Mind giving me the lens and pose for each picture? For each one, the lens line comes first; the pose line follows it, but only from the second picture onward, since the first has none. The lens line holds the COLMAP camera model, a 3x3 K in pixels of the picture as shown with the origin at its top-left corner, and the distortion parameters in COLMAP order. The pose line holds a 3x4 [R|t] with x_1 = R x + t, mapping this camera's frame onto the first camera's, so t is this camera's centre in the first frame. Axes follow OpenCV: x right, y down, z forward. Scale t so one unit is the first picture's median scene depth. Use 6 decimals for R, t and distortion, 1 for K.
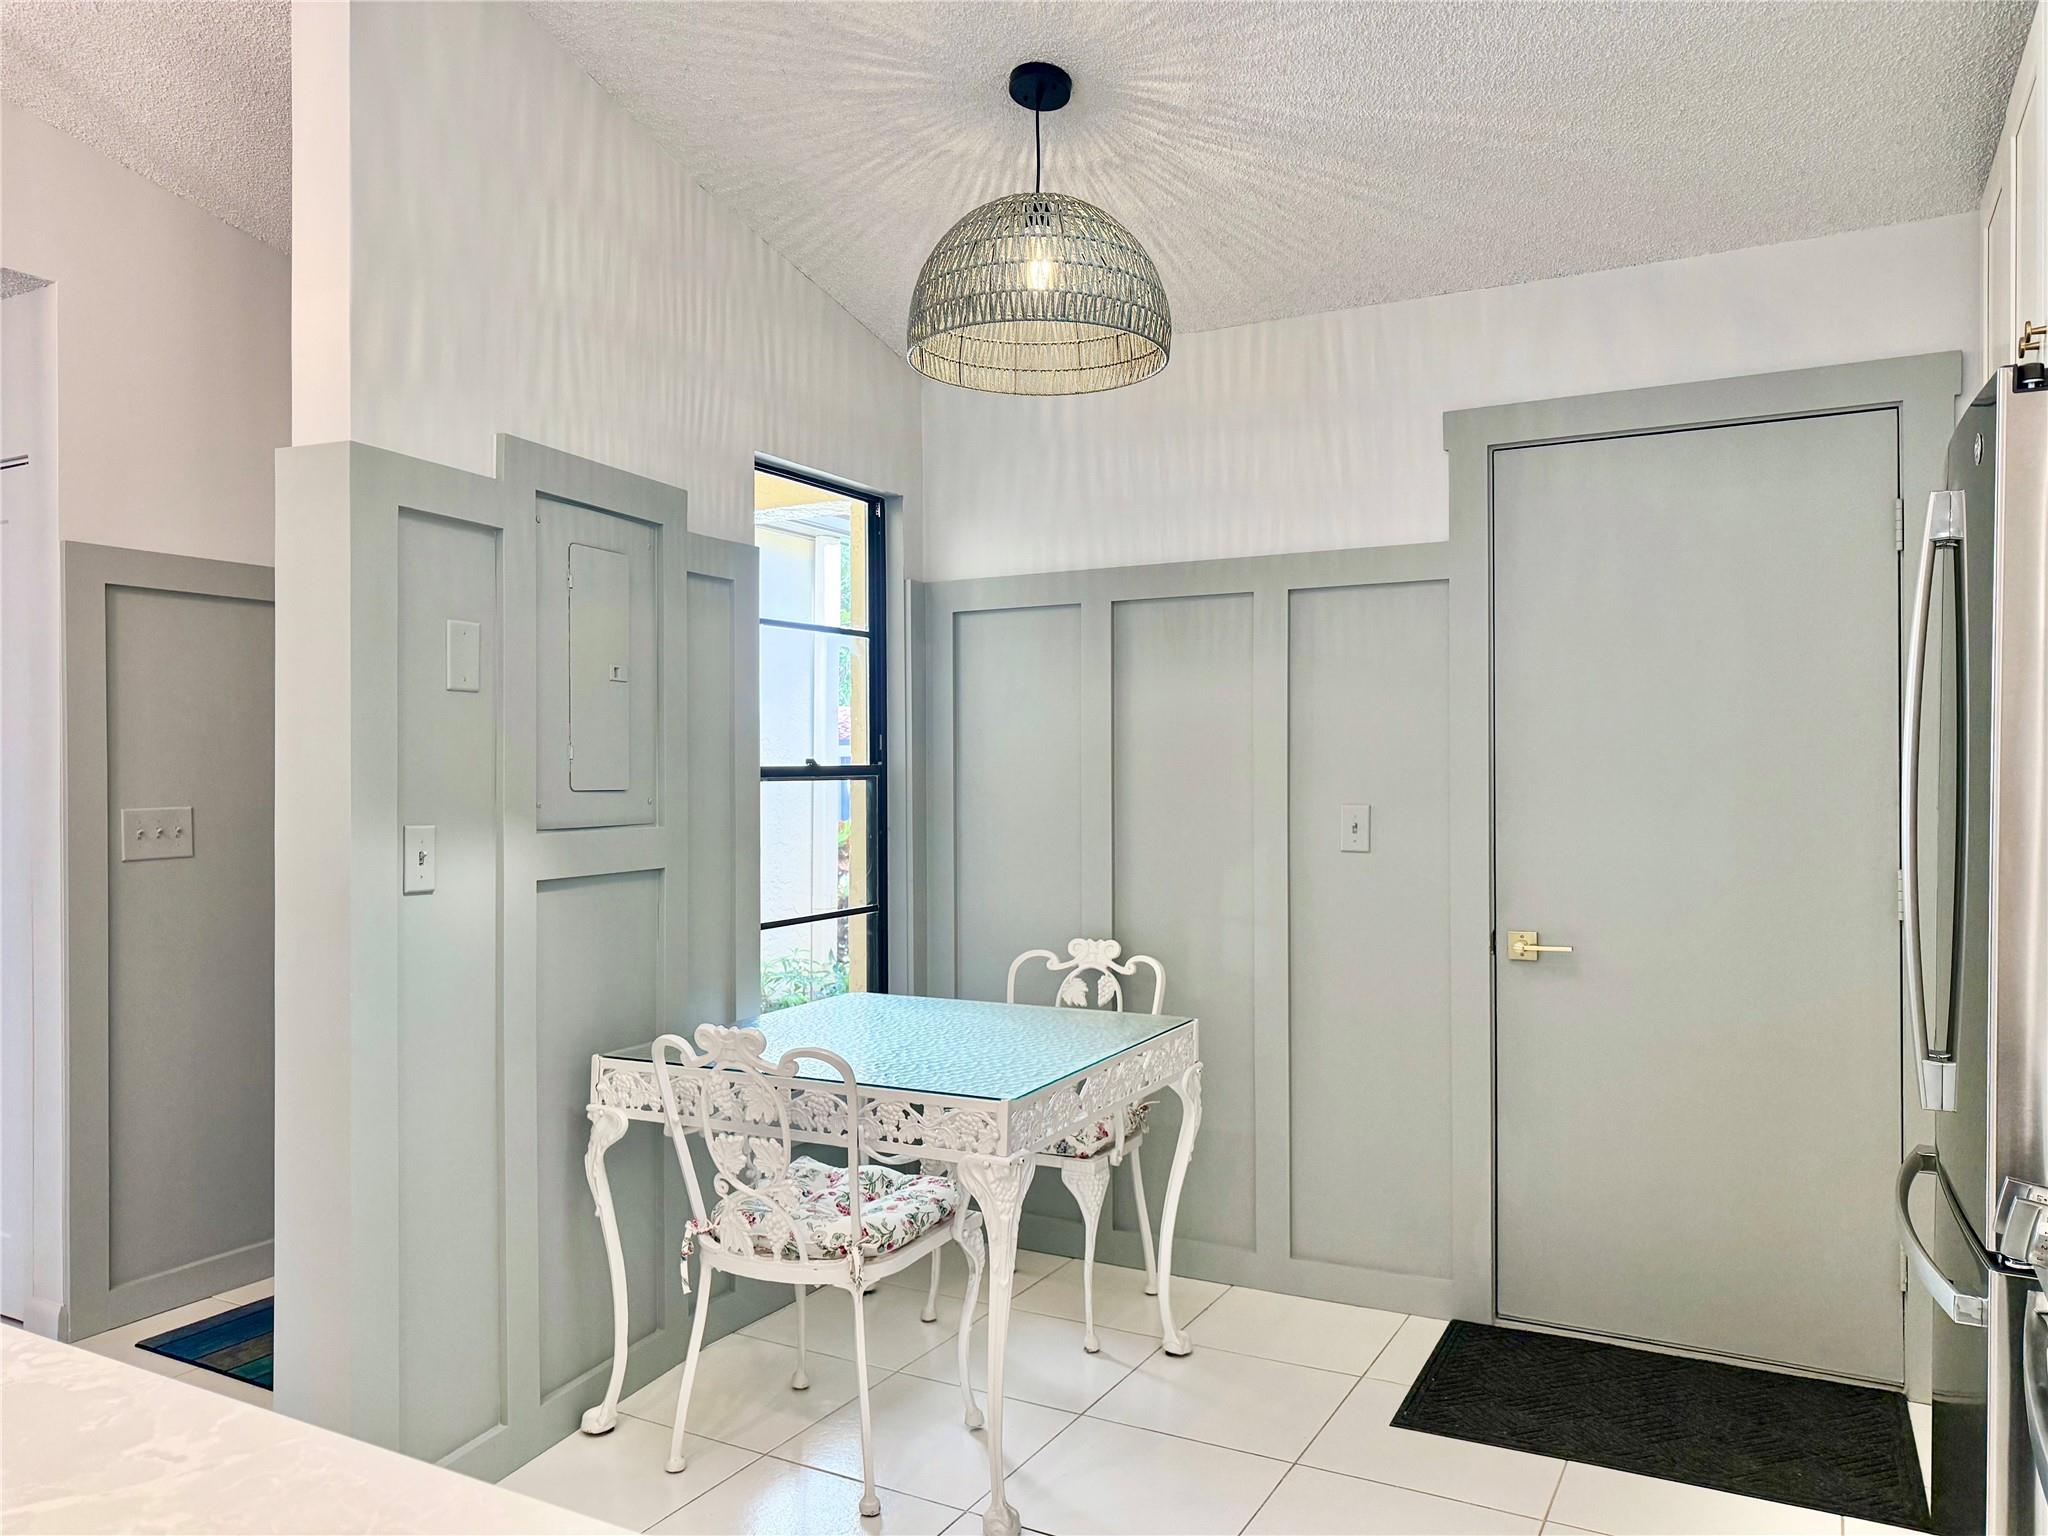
lens RADIAL K [[1445.0, 0, 1024.0], [0, 1445.0, 768.0], [0, 0, 1]] dist [-0.005453, -0.003851]
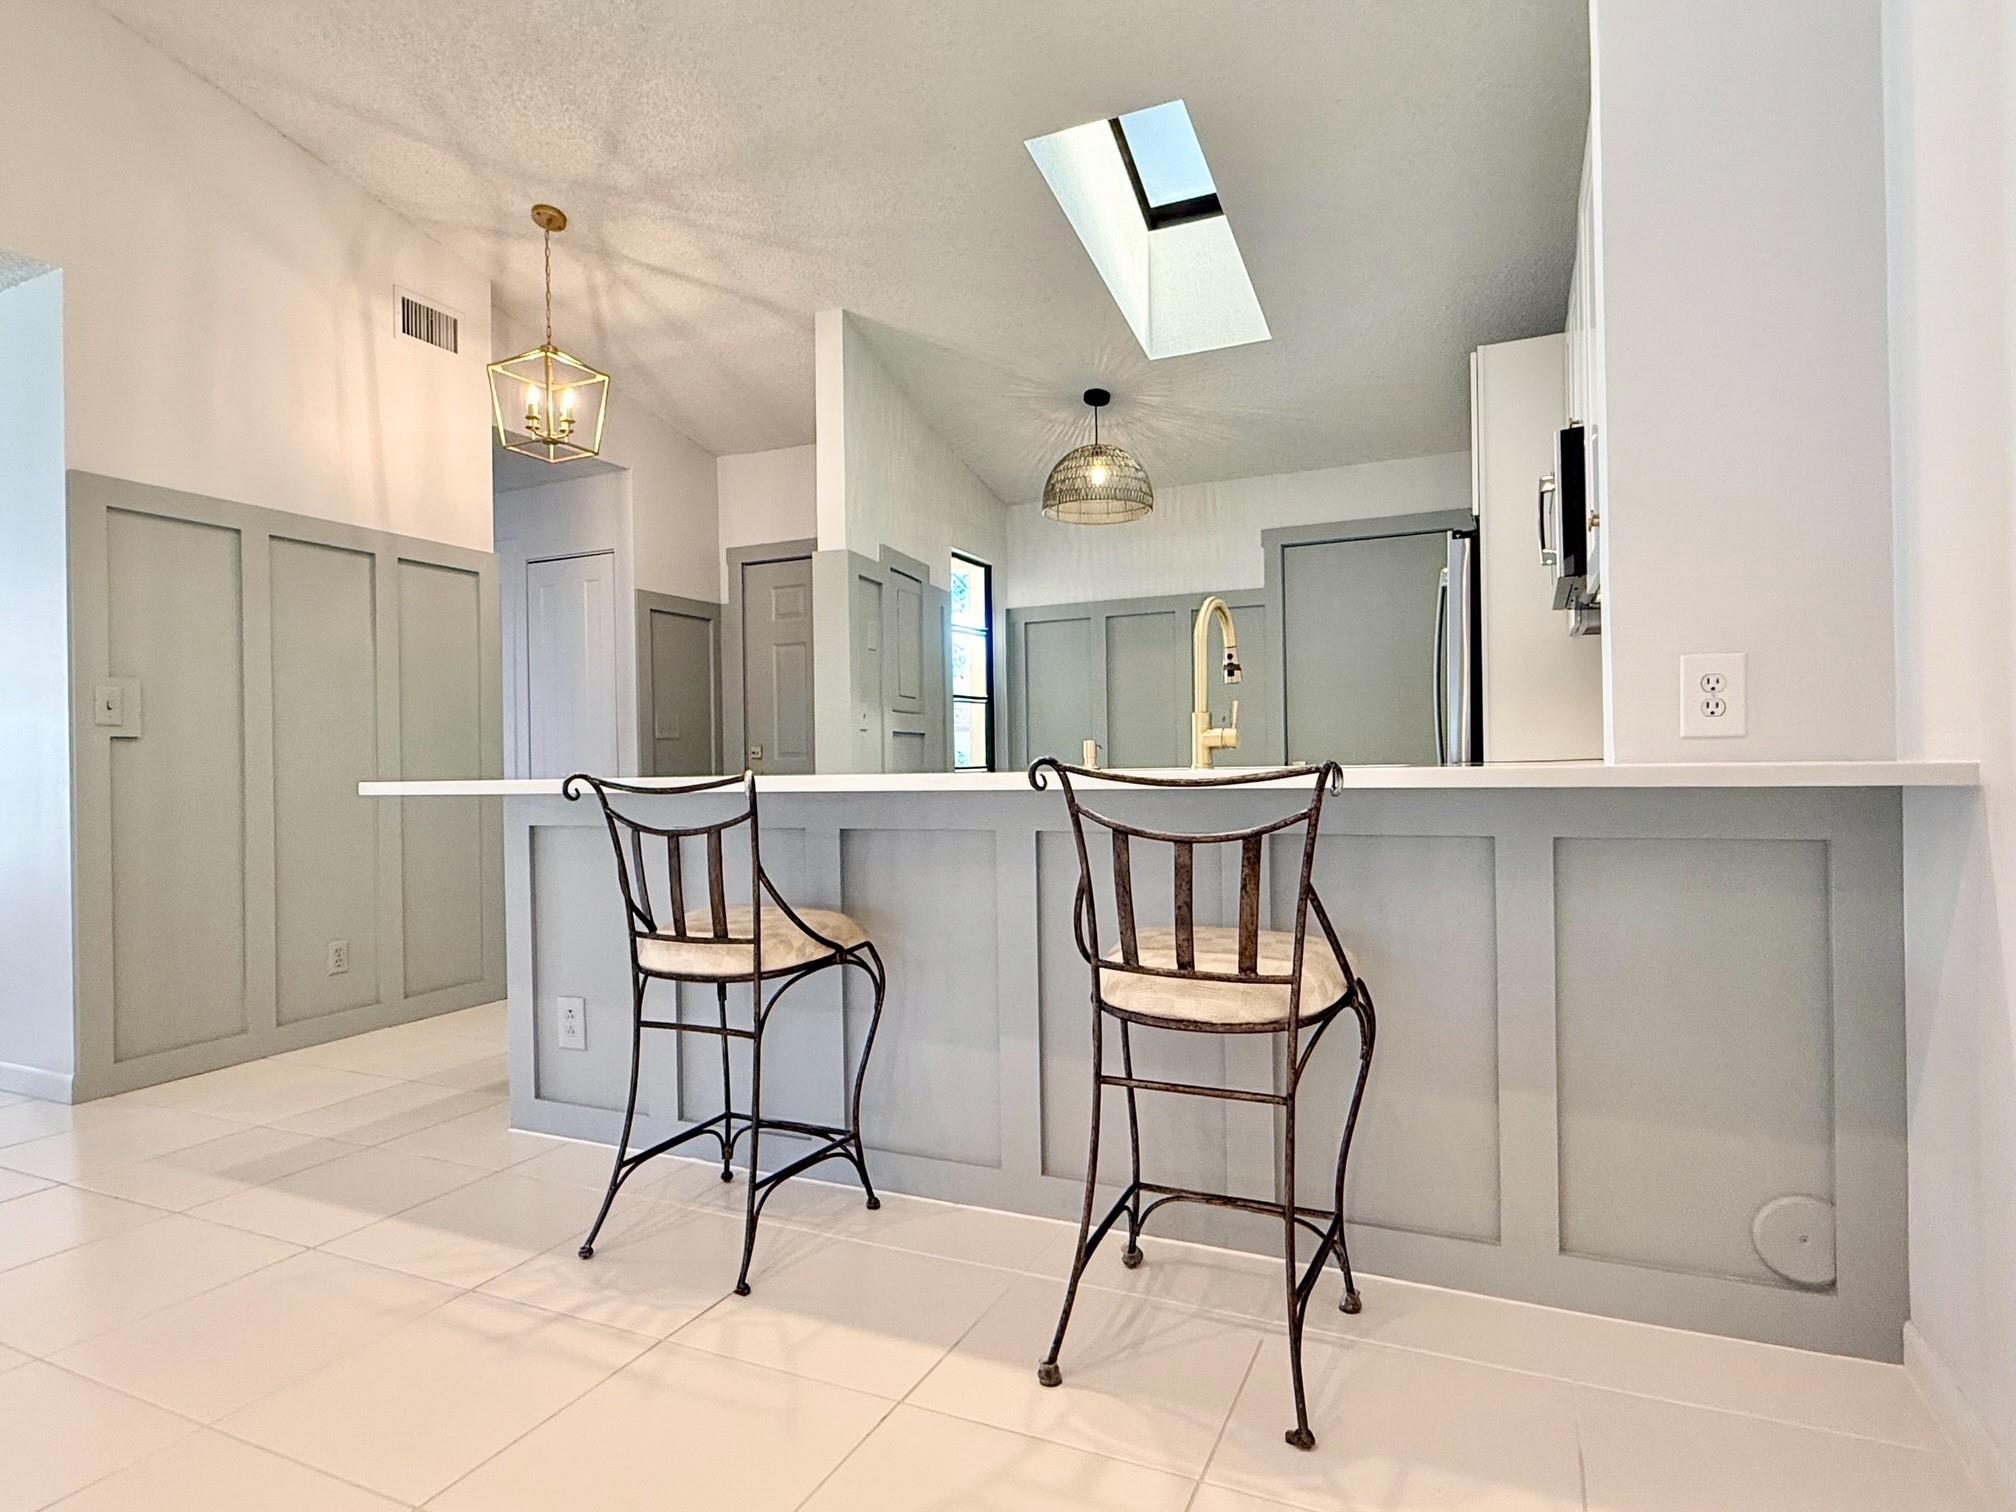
lens RADIAL K [[1100.6, 0, 1004.1], [0, 1100.6, 759.7], [0, 0, 1]] dist [0.003121, 0.002442]
pose [[0.997409, -0.013015, 0.070752, -0.231374], [0.013086, 0.999914, -0.000543, 0.104178], [-0.070739, 0.001467, 0.997494, -0.667663]]
